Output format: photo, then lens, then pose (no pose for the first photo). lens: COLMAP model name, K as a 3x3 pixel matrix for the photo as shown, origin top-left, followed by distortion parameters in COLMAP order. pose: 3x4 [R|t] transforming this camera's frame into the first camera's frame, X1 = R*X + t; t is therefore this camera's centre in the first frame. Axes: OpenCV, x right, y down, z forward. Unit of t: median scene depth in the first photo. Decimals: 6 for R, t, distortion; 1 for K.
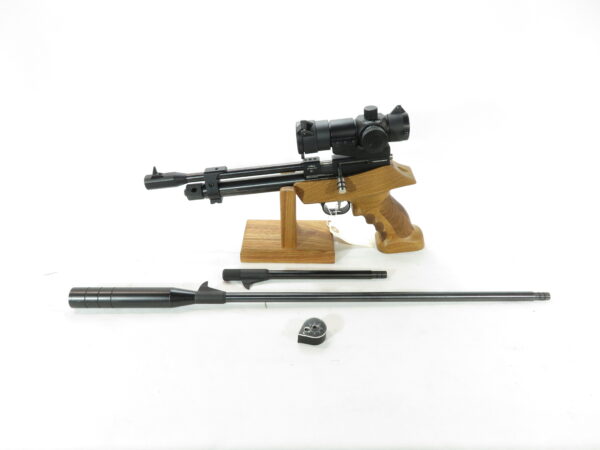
lens RADIAL K [[434.3, 0, 300.0], [0, 434.3, 225.0], [0, 0, 1]] dist [-0.001921, -0.001823]
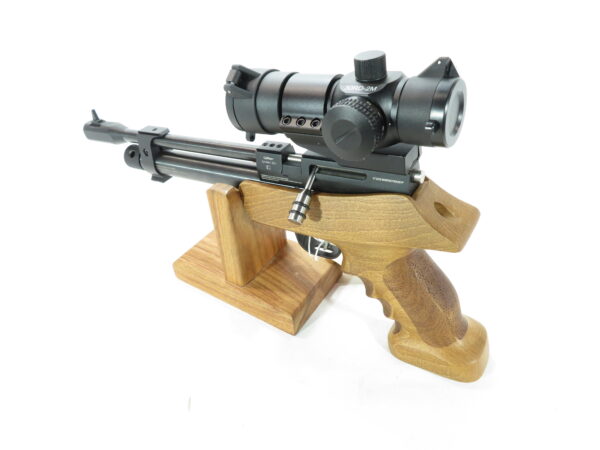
lens RADIAL K [[434.3, 0, 300.0], [0, 434.3, 225.0], [0, 0, 1]] dist [-0.001921, -0.001823]
pose [[0.834528, 0.294816, -0.465453, 0.324710], [-0.254851, 0.955540, 0.148303, -0.143927], [0.488481, -0.005142, 0.872559, 0.544597]]
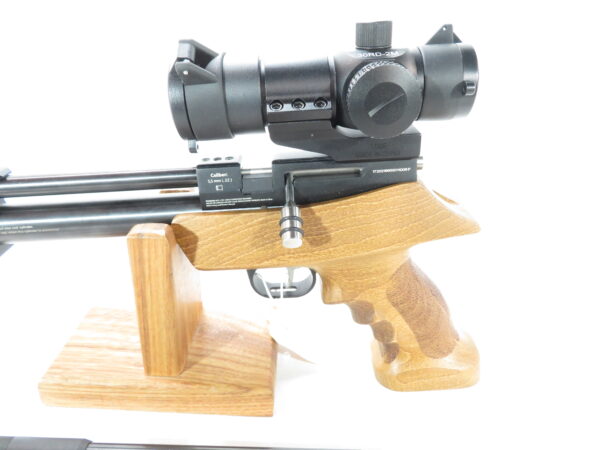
lens RADIAL K [[434.3, 0, 300.0], [0, 434.3, 225.0], [0, 0, 1]] dist [-0.001921, -0.001823]
pose [[0.998237, 0.048520, 0.034192, 0.087158], [-0.043638, 0.990372, -0.131372, -0.041981], [-0.040237, 0.129648, 0.990743, 0.603026]]
